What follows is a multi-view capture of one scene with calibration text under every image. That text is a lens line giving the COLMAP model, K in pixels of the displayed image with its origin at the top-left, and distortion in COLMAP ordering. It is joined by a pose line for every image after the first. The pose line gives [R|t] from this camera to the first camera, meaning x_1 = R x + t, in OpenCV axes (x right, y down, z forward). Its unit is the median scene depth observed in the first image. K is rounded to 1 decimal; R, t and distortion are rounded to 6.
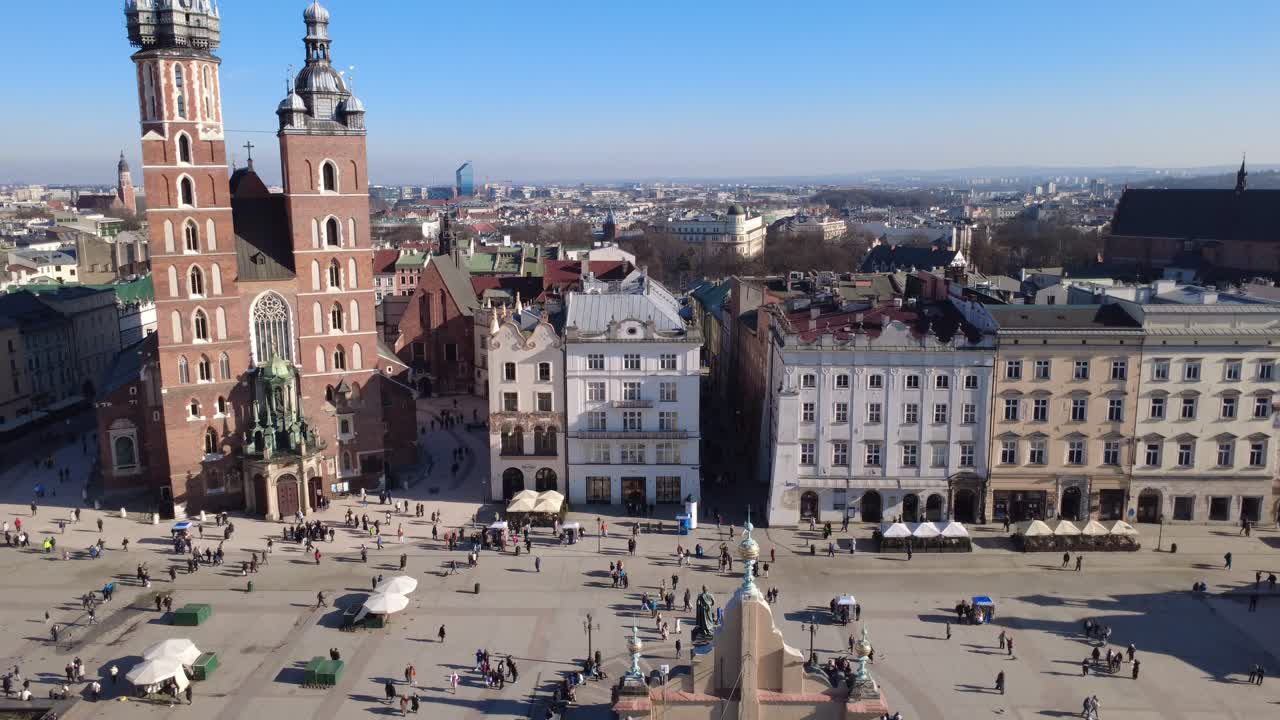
lens RADIAL K [[981.7, 0, 640.0], [0, 981.7, 360.0], [0, 0, 1]] dist [0.002930, -0.002558]
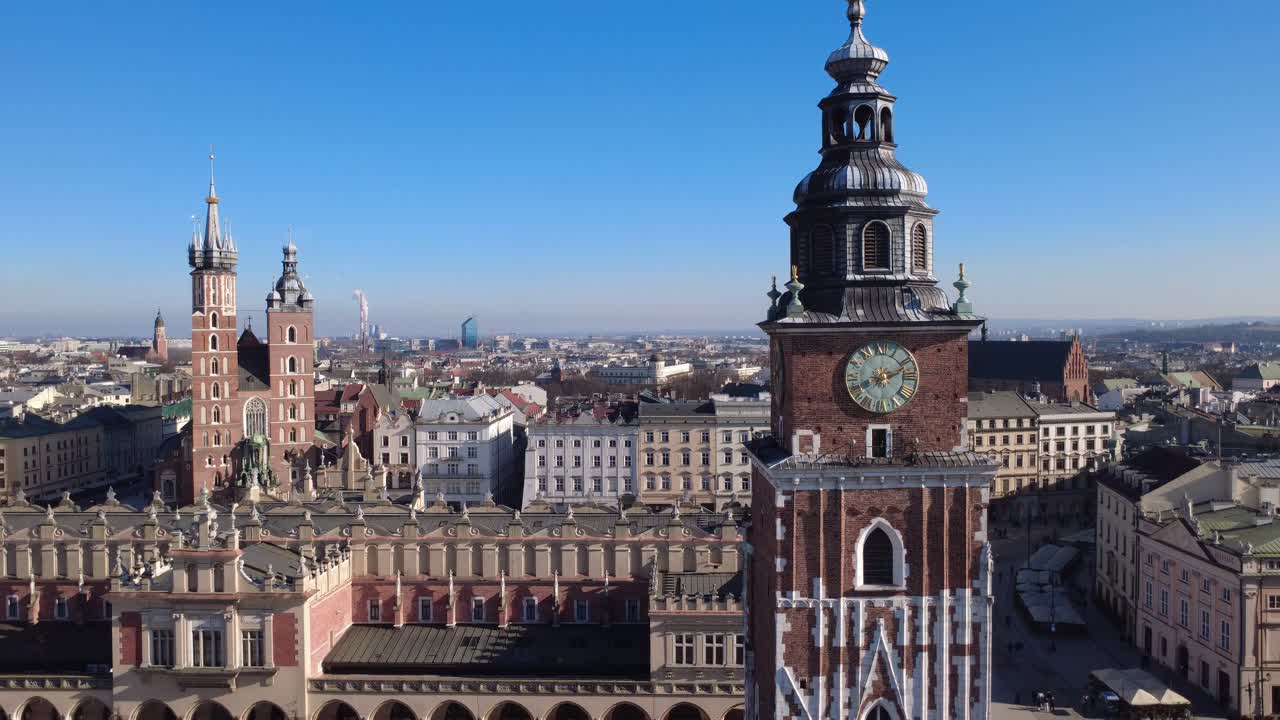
lens RADIAL K [[1010.5, 0, 655.6], [0, 1010.5, 360.9], [0, 0, 1]] dist [0.002877, 0.000978]
pose [[0.999915, -0.000251, -0.013040, 0.391054], [-0.001734, 0.988375, -0.152029, 0.148751], [0.012927, 0.152038, 0.988290, -0.857307]]
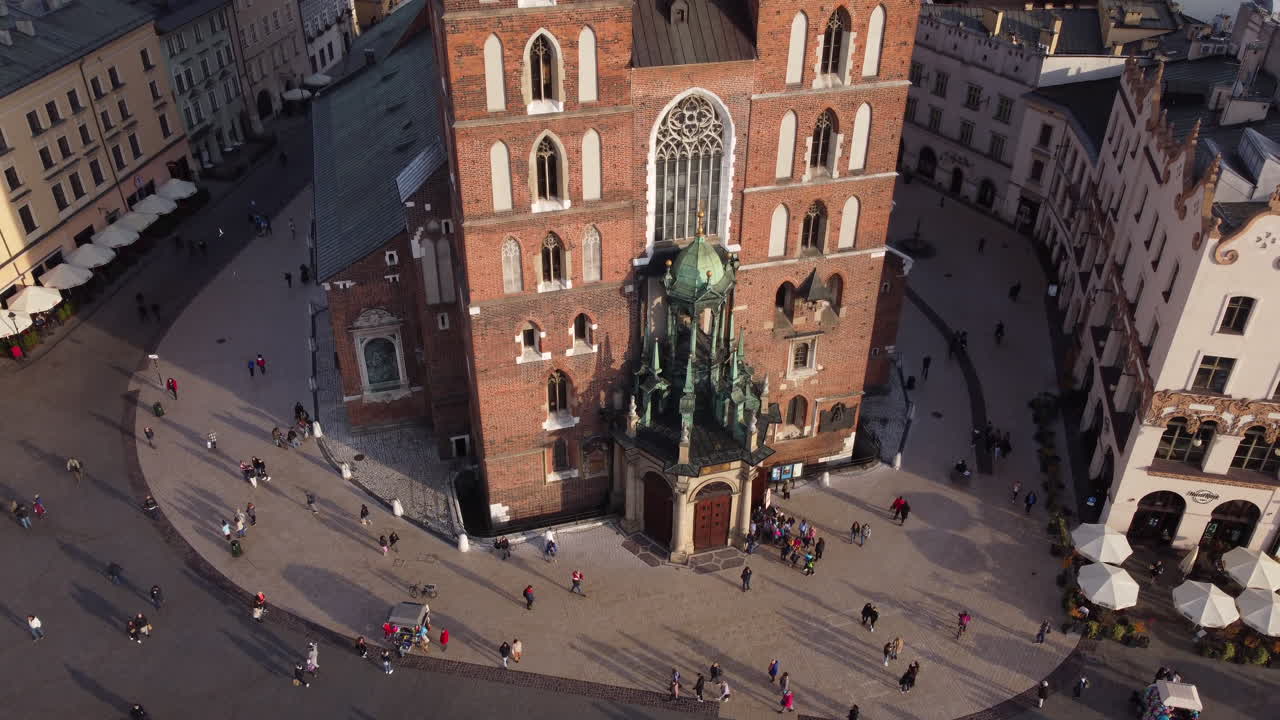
lens RADIAL K [[1013.8, 0, 634.4], [0, 1013.8, 358.4], [0, 0, 1]] dist [-0.004159, -0.004733]
pose [[0.988192, 0.096132, -0.119310, -0.341859], [-0.041324, 0.917050, 0.396626, -0.137925], [0.147542, -0.387012, 0.910194, 0.552120]]
